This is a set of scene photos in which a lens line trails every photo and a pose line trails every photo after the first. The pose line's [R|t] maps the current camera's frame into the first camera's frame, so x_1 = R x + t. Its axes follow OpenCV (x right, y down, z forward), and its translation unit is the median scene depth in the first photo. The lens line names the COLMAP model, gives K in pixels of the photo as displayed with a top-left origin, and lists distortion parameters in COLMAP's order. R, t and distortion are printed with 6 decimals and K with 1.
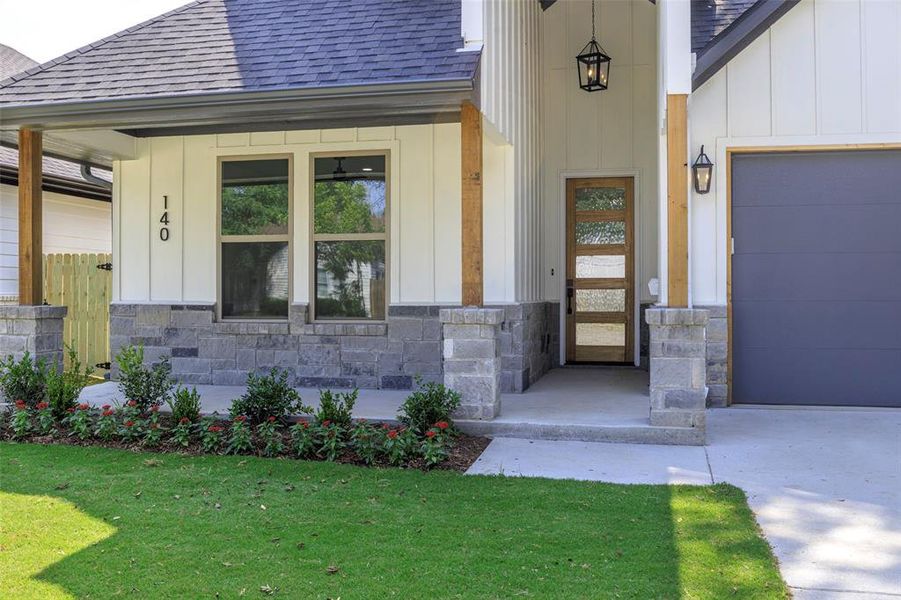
lens RADIAL K [[827.4, 0, 450.9], [0, 827.4, 301.9], [0, 0, 1]] dist [-0.073765, 0.000000]
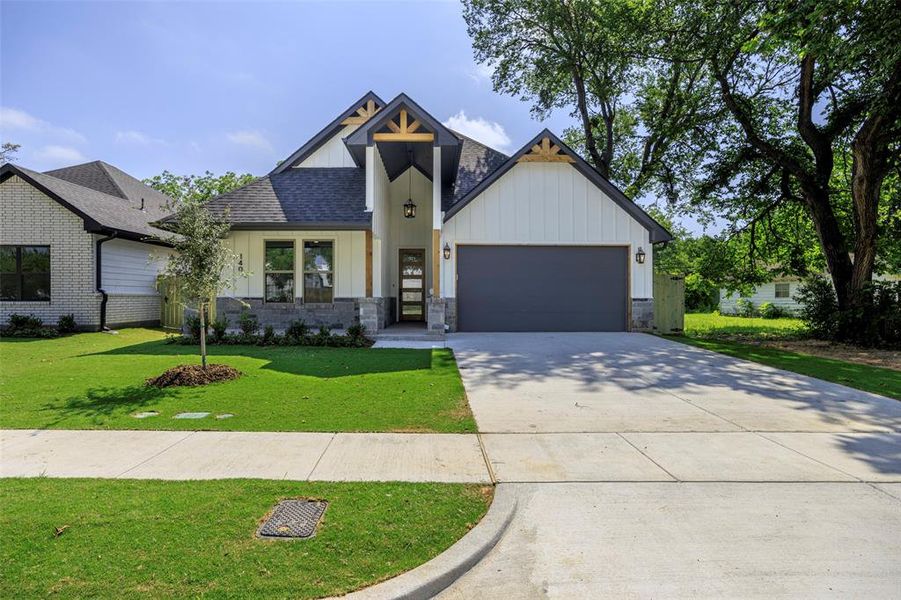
lens RADIAL K [[827.4, 0, 450.9], [0, 827.4, 301.1], [0, 0, 1]] dist [-0.073765, 0.000000]
pose [[0.975548, 0.003892, 0.219751, -0.304744], [-0.000760, 0.999897, -0.014336, 0.055237], [-0.219784, 0.013819, 0.975451, -1.758756]]
